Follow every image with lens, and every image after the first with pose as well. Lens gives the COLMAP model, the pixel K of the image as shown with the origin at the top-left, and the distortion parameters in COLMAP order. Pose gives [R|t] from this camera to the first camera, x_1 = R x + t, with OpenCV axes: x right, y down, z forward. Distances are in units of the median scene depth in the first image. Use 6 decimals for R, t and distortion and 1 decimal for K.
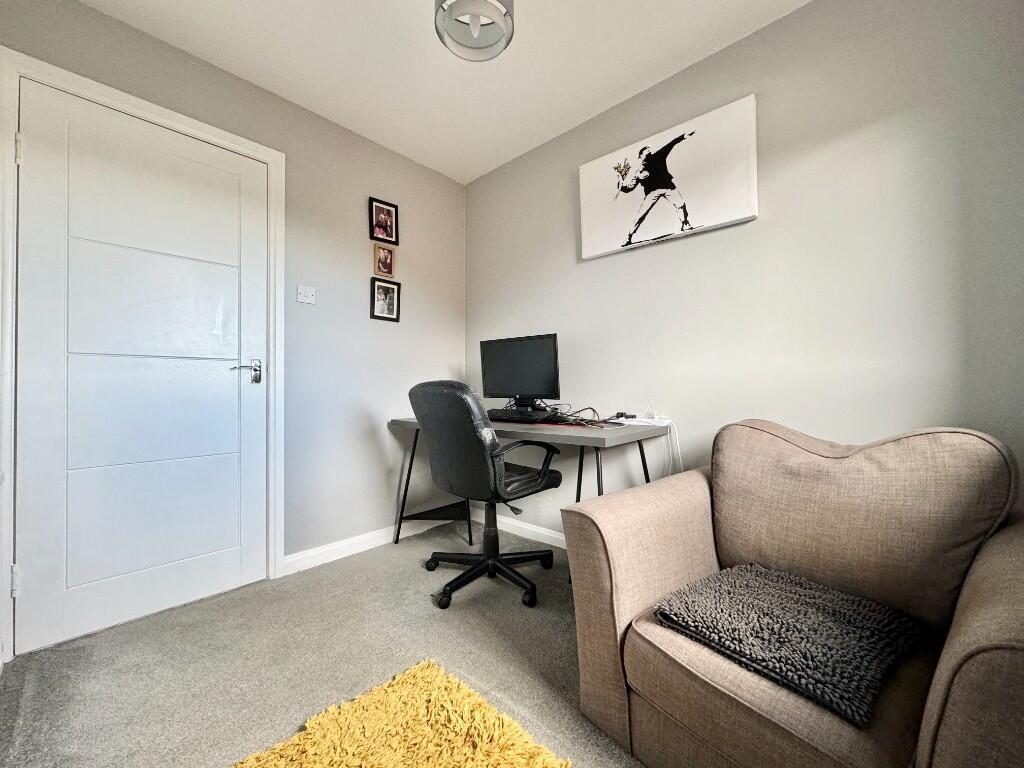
lens RADIAL K [[408.2, 0, 512.0], [0, 408.2, 384.0], [0, 0, 1]] dist [-0.001070, 0.000222]
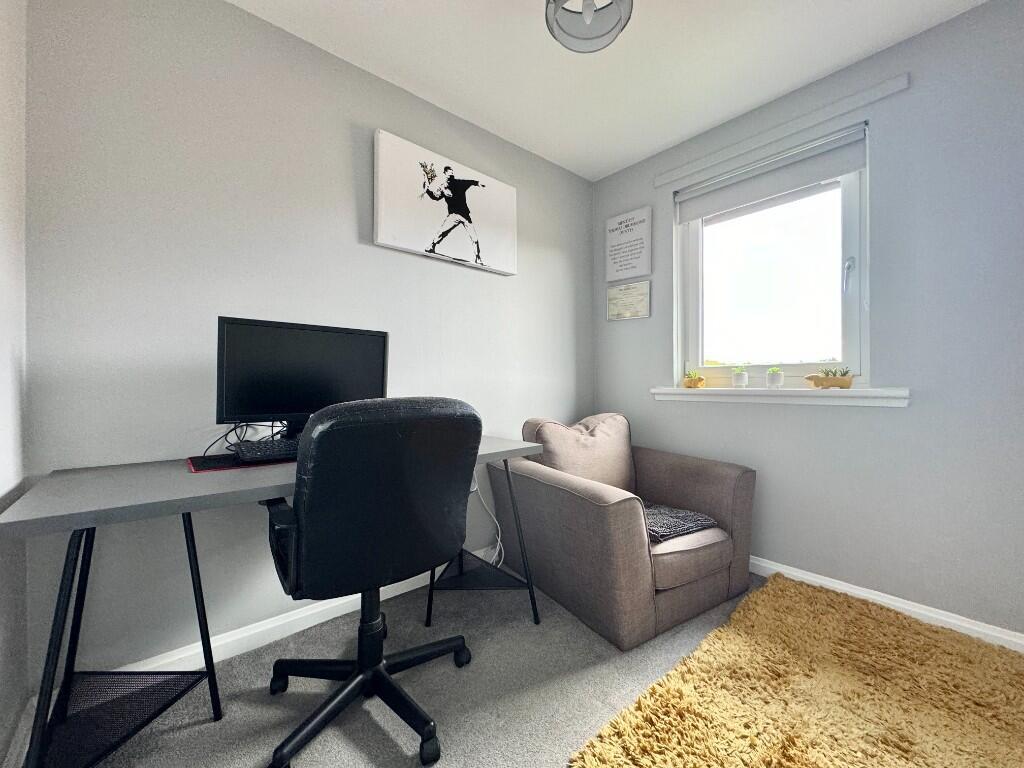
lens RADIAL K [[408.2, 0, 512.0], [0, 408.2, 384.0], [0, 0, 1]] dist [-0.001070, 0.000222]
pose [[0.116553, 0.000331, 0.993184, -0.689404], [-0.007325, 0.999973, 0.000527, -0.028275], [-0.993157, -0.007337, 0.116552, 0.716086]]
